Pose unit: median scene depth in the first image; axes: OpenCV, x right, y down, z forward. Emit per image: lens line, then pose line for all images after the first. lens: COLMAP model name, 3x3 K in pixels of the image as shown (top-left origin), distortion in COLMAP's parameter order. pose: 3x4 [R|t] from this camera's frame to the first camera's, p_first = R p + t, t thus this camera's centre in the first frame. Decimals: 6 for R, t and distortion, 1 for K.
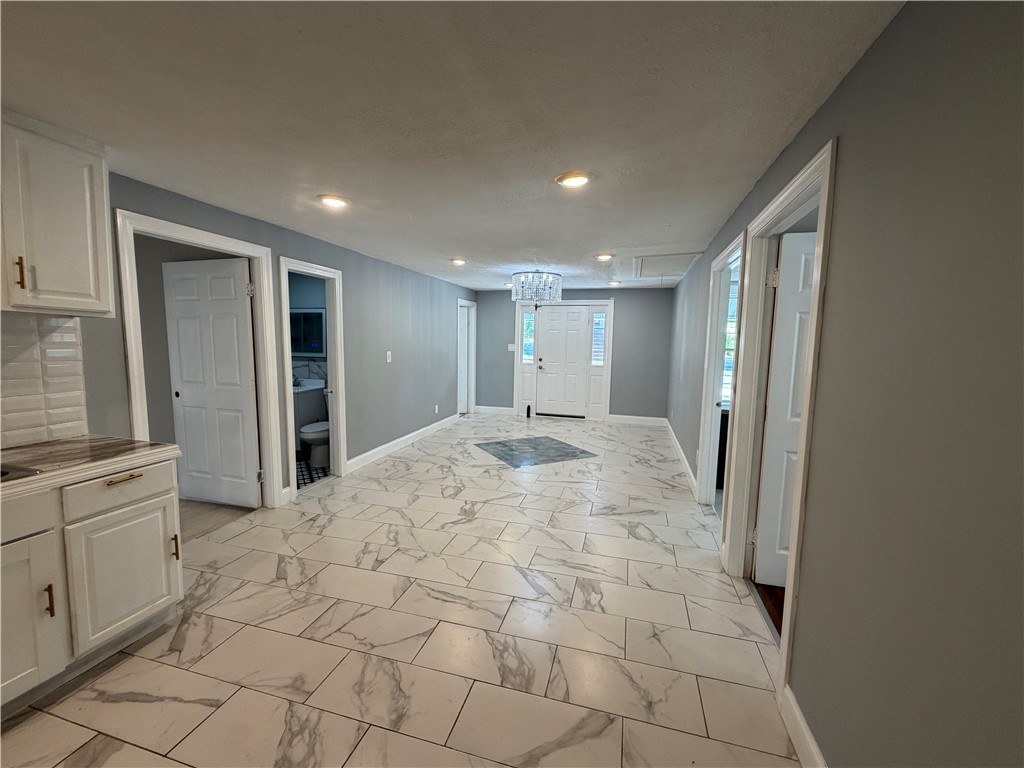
lens RADIAL K [[419.4, 0, 513.3], [0, 419.4, 383.0], [0, 0, 1]] dist [0.001479, -0.000829]
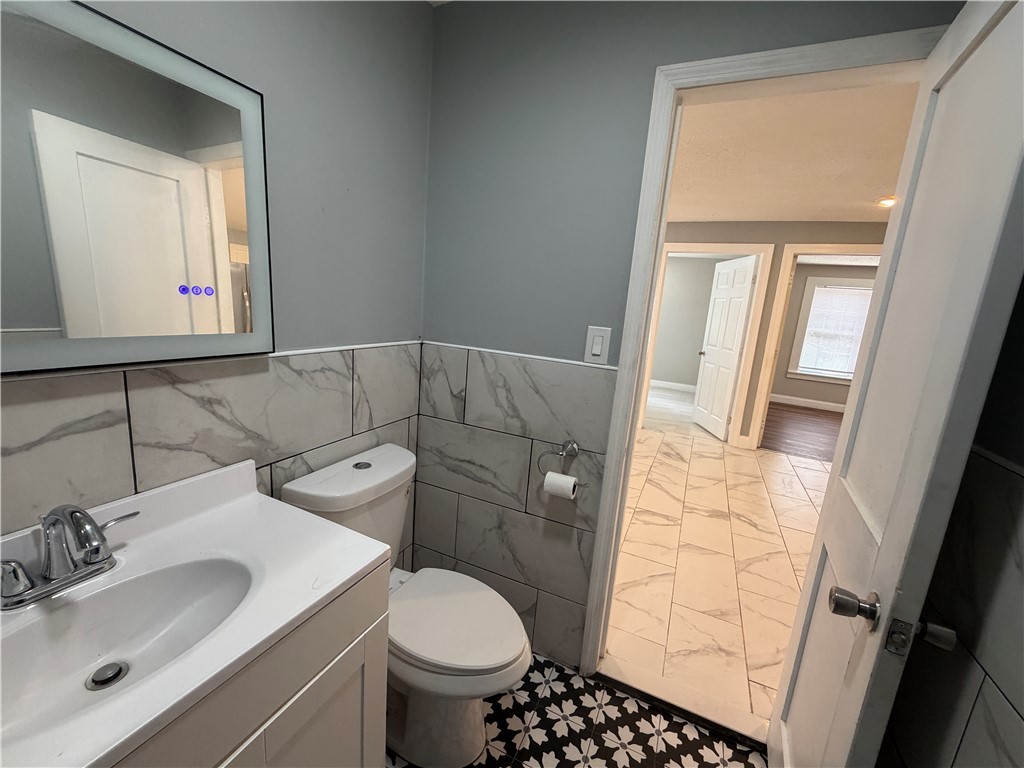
lens RADIAL K [[419.4, 0, 513.7], [0, 419.4, 383.3], [0, 0, 1]] dist [0.001479, -0.000829]
pose [[0.163331, -0.190590, 0.967987, -0.890677], [0.026874, 0.981658, 0.188747, -0.115805], [-0.986205, -0.004814, 0.165457, 1.194165]]
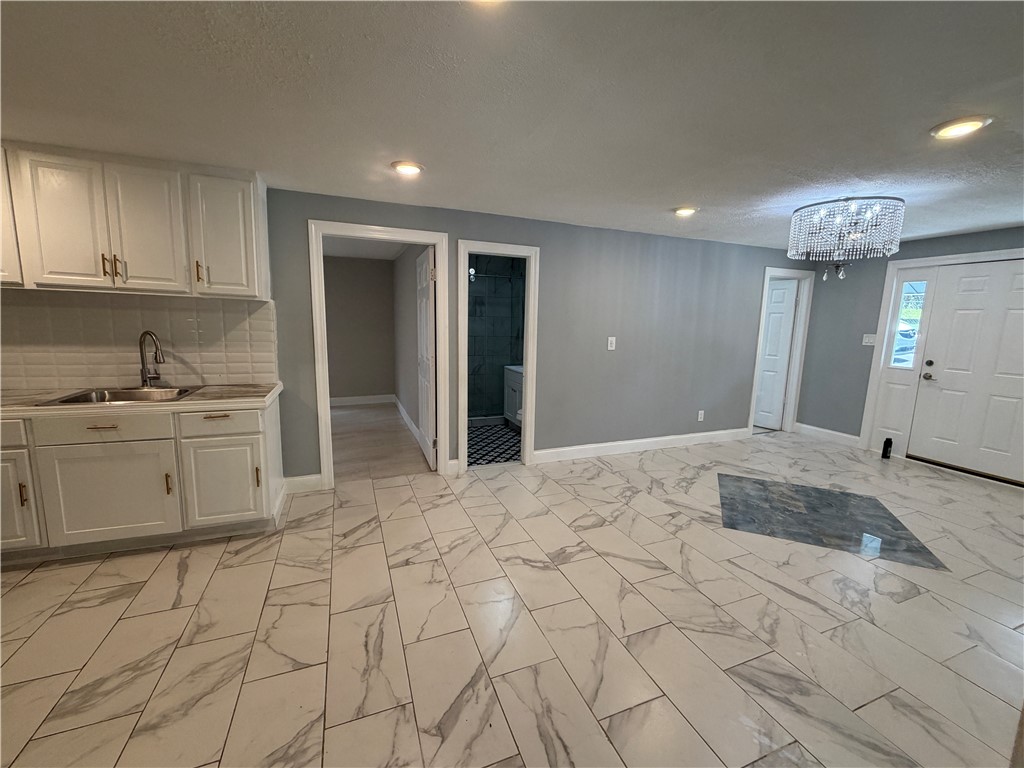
lens RADIAL K [[419.4, 0, 512.7], [0, 419.4, 383.5], [0, 0, 1]] dist [0.001479, -0.000829]
pose [[0.606314, 0.115691, -0.786765, 0.358689], [-0.094582, 0.992829, 0.073103, -0.034844], [0.789581, 0.030090, 0.612909, 0.448017]]
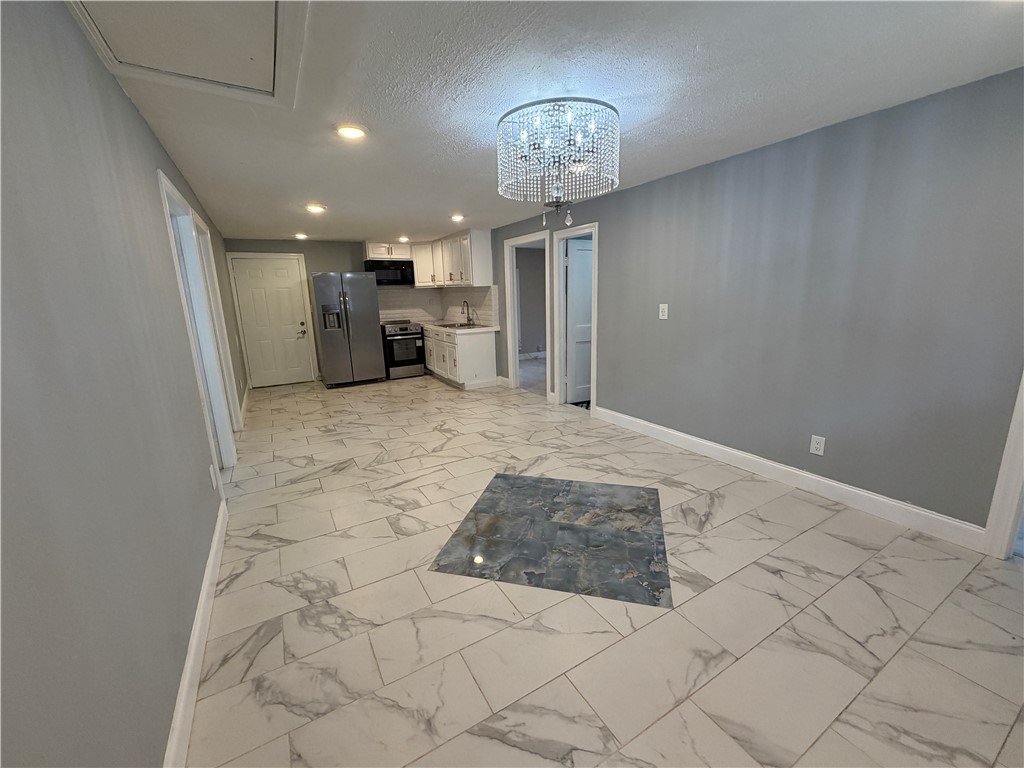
lens RADIAL K [[419.4, 0, 511.6], [0, 419.4, 381.5], [0, 0, 1]] dist [0.001479, -0.000829]
pose [[-0.698609, 0.151647, -0.699248, 0.582104], [-0.057604, 0.962189, 0.266222, -0.172921], [0.713181, 0.226265, -0.663459, 1.832512]]
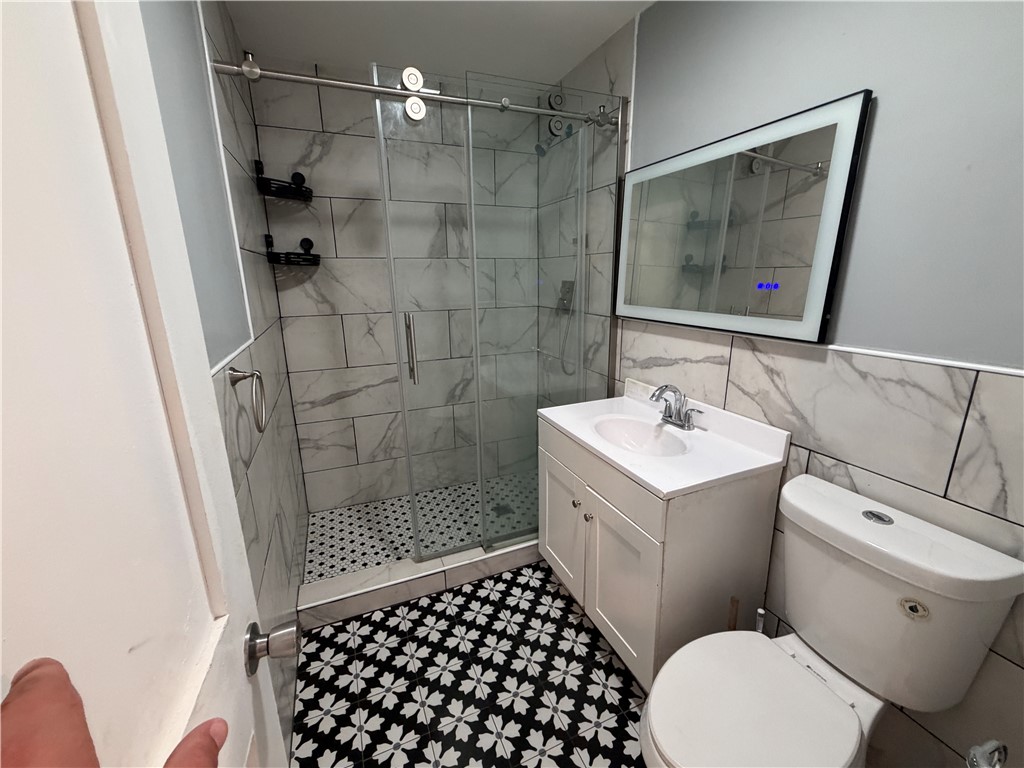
lens RADIAL K [[419.4, 0, 512.6], [0, 419.4, 382.2], [0, 0, 1]] dist [0.001479, -0.000829]
pose [[0.621871, 0.172898, -0.763795, -0.526960], [-0.057345, 0.982759, 0.175775, -0.099090], [0.781017, -0.065510, 0.621064, 1.039354]]
